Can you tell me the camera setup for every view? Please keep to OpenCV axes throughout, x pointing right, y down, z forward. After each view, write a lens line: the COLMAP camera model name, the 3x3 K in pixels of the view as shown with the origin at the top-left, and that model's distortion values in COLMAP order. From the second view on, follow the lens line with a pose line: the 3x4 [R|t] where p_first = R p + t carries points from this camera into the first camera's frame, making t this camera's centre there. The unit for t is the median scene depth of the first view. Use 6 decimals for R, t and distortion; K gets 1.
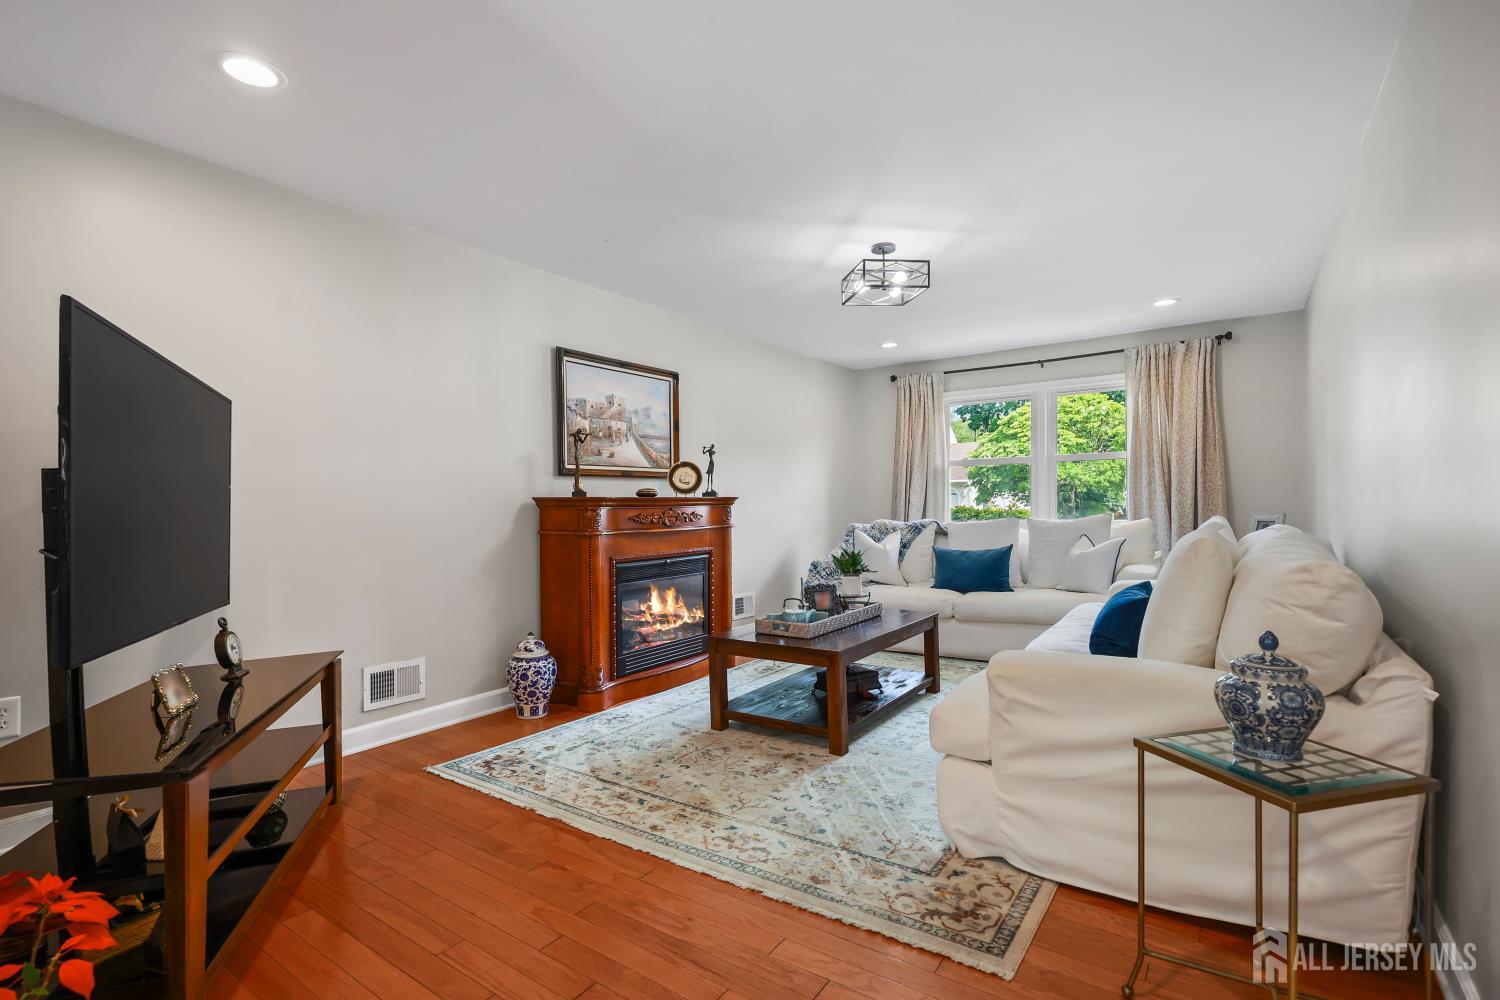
lens RADIAL K [[684.5, 0, 749.2], [0, 684.5, 494.1], [0, 0, 1]] dist [0.002466, 0.000078]
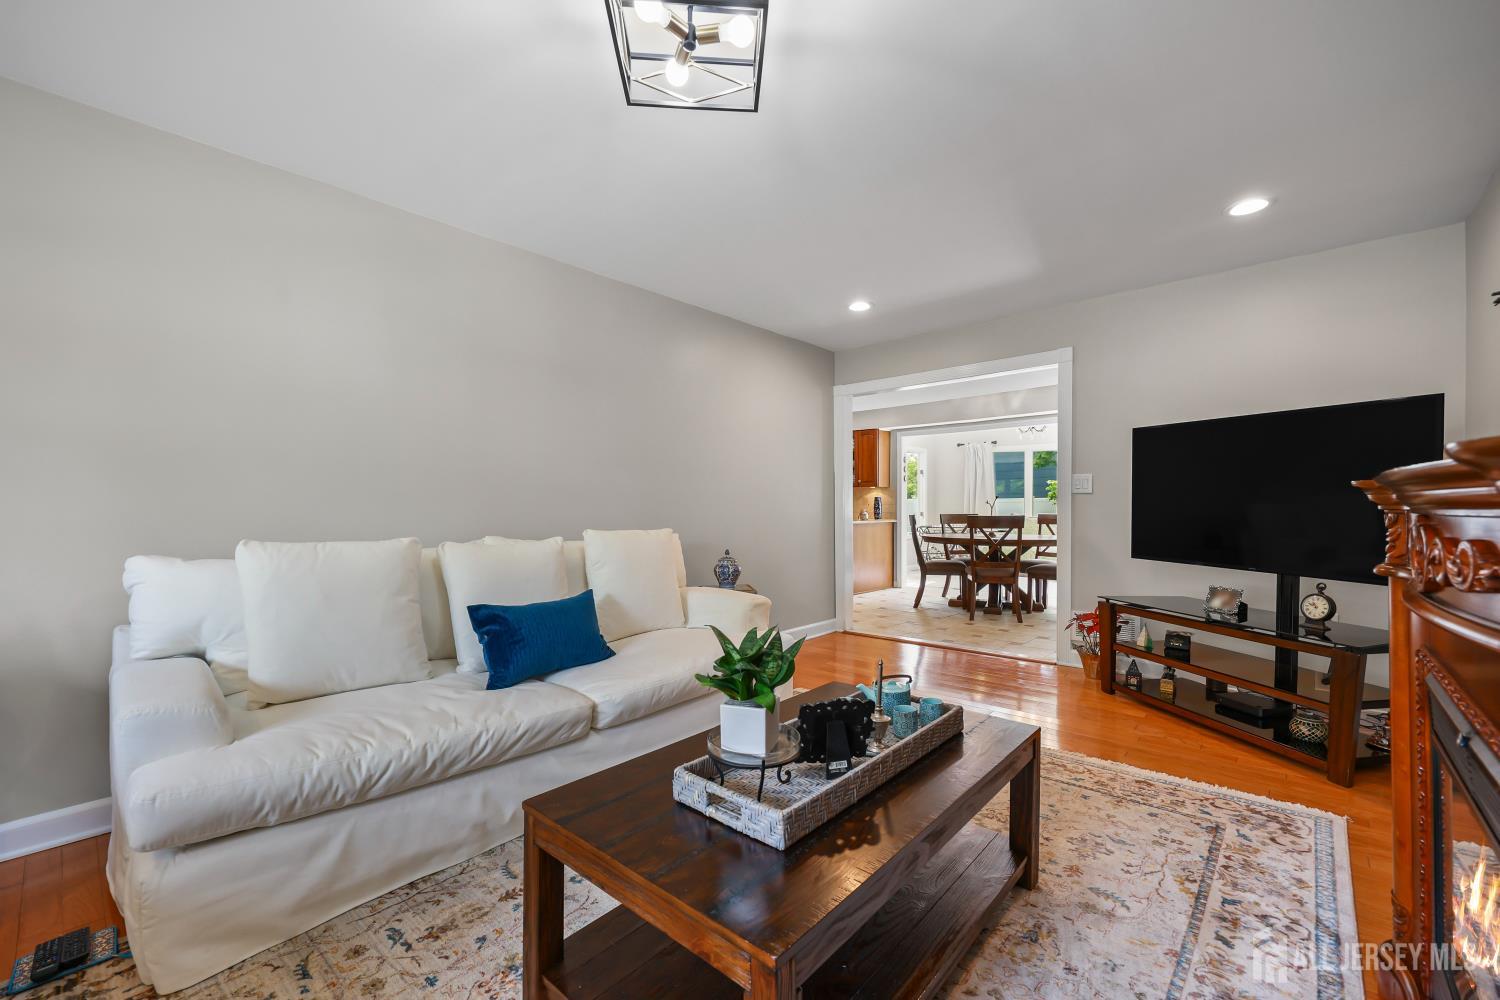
lens RADIAL K [[608.7, 0, 747.9], [0, 608.7, 495.0], [0, 0, 1]] dist [0.001205, 0.000065]
pose [[-0.995269, 0.019250, 0.095231, 0.111578], [0.015771, 0.999185, -0.037153, 0.018891], [-0.095868, -0.035476, -0.994762, 1.225563]]
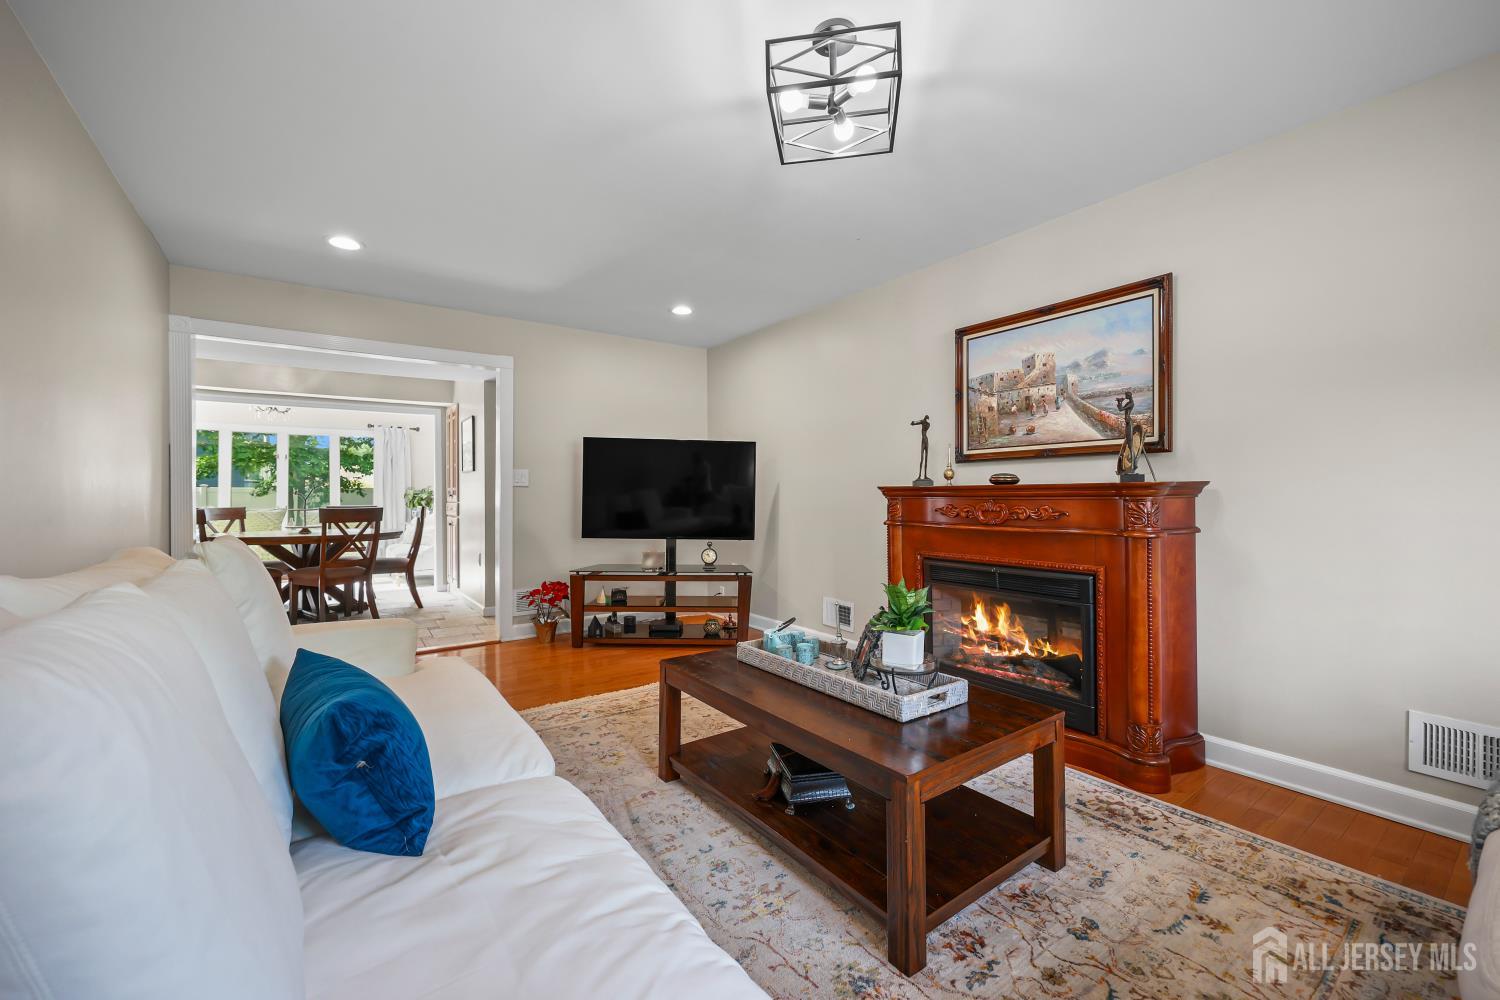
lens RADIAL K [[584.6, 0, 750.0], [0, 584.6, 500.0], [0, 0, 1]] dist [-0.032933, 0.000014]
pose [[-0.305569, 0.021912, -0.951918, 0.567844], [0.021991, 0.999631, 0.015951, 0.004792], [0.951916, -0.016059, -0.305938, 0.937182]]
